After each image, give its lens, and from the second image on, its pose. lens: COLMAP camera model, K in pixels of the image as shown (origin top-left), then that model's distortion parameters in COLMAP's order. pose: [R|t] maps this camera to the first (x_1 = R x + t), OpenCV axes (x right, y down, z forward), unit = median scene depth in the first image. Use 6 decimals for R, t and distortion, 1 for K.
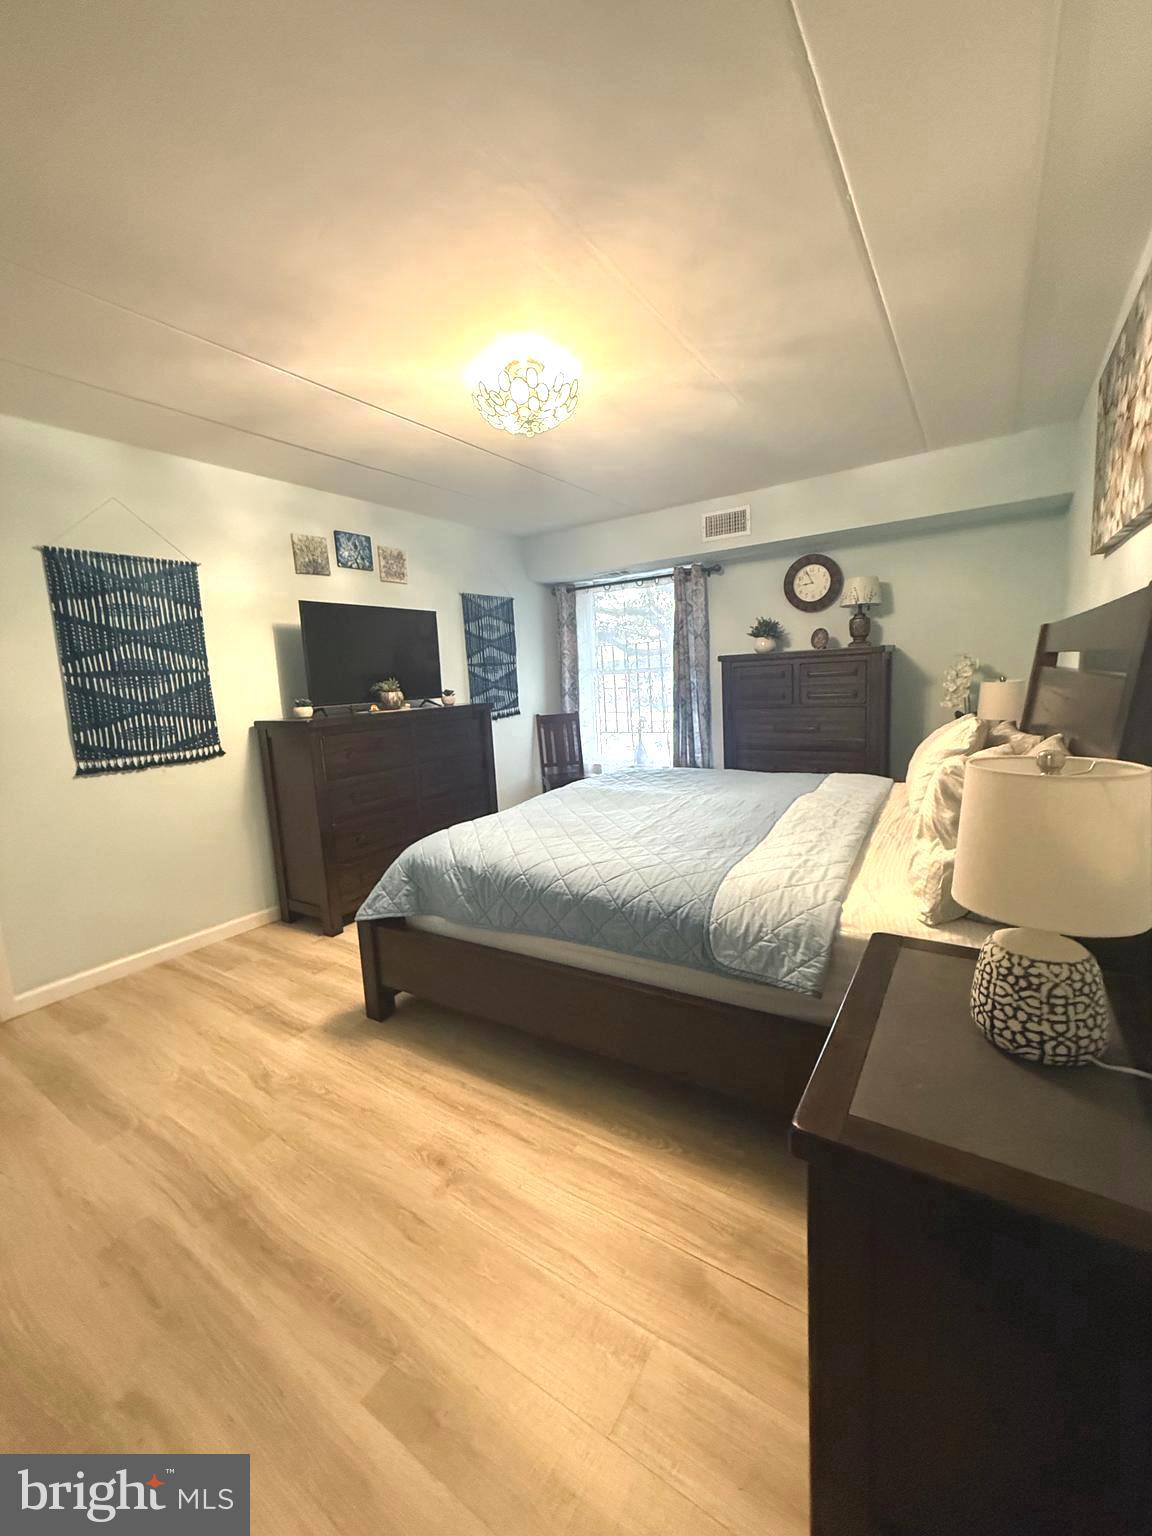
lens RADIAL K [[611.3, 0, 578.1], [0, 611.3, 763.5], [0, 0, 1]] dist [-0.001549, 0.000531]
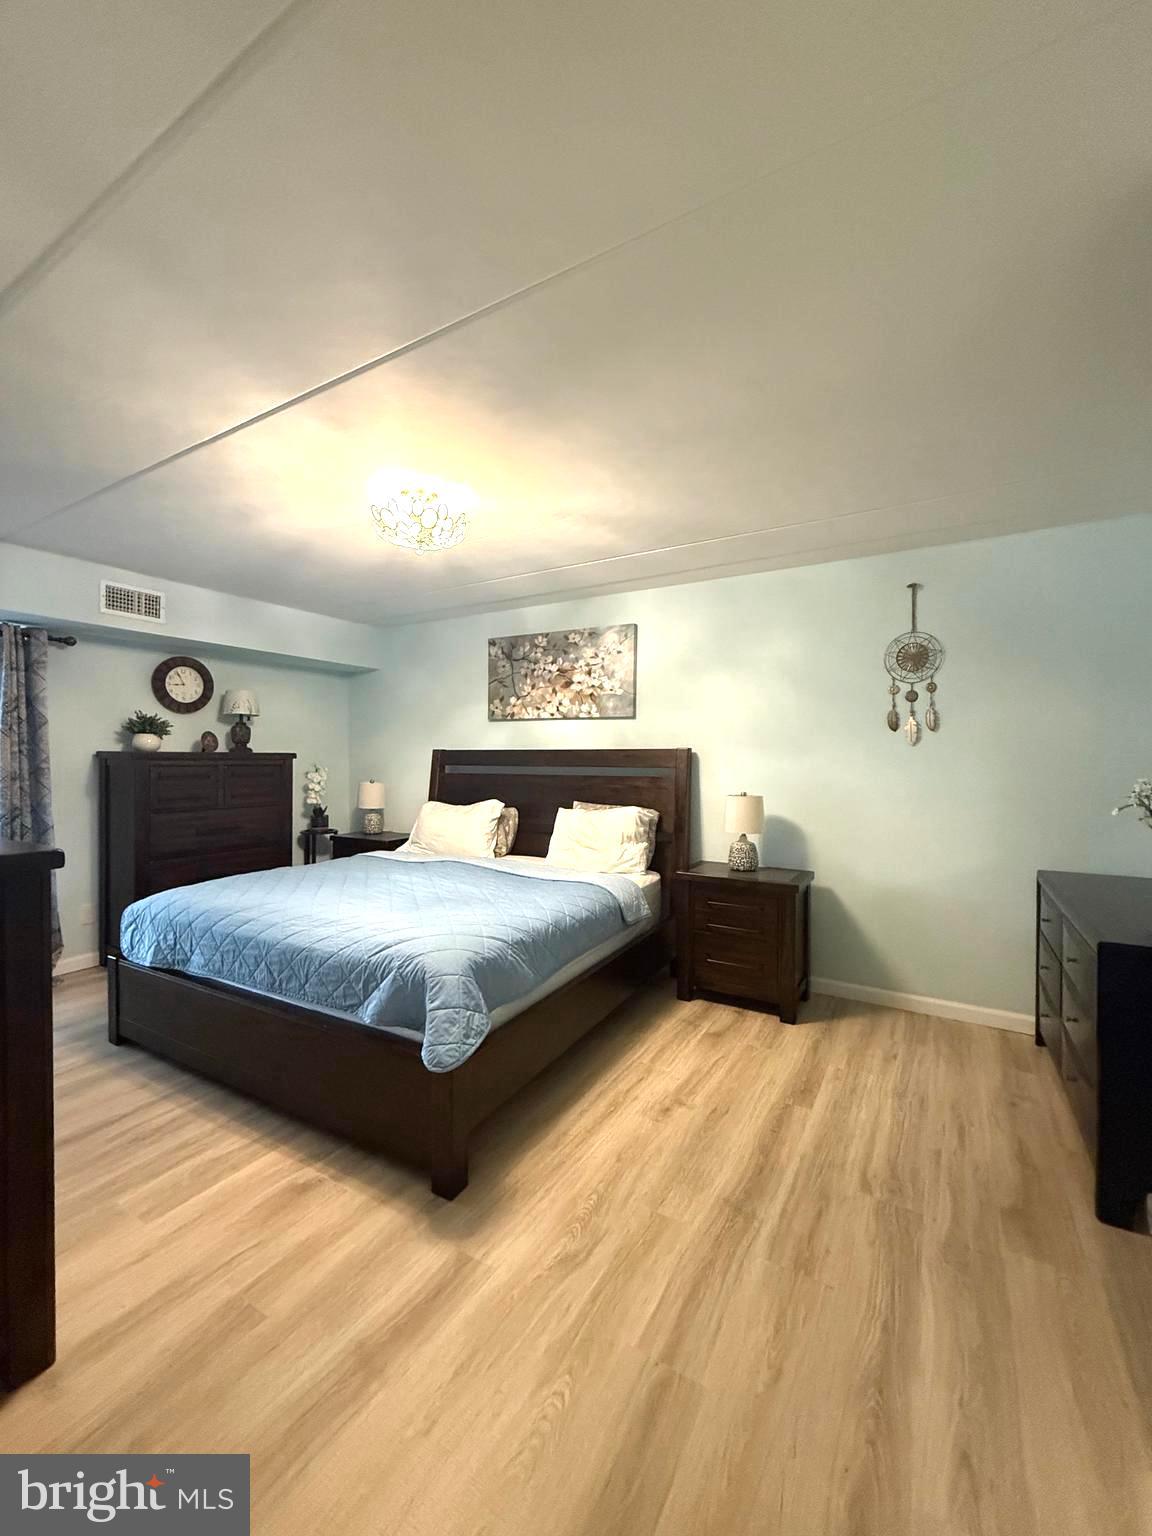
lens RADIAL K [[611.3, 0, 579.5], [0, 611.3, 765.1], [0, 0, 1]] dist [-0.001549, 0.000531]
pose [[-0.050936, 0.042223, 0.997809, -1.403343], [0.143109, 0.989104, -0.034549, -0.093048], [-0.988395, 0.141036, -0.056423, 0.993705]]
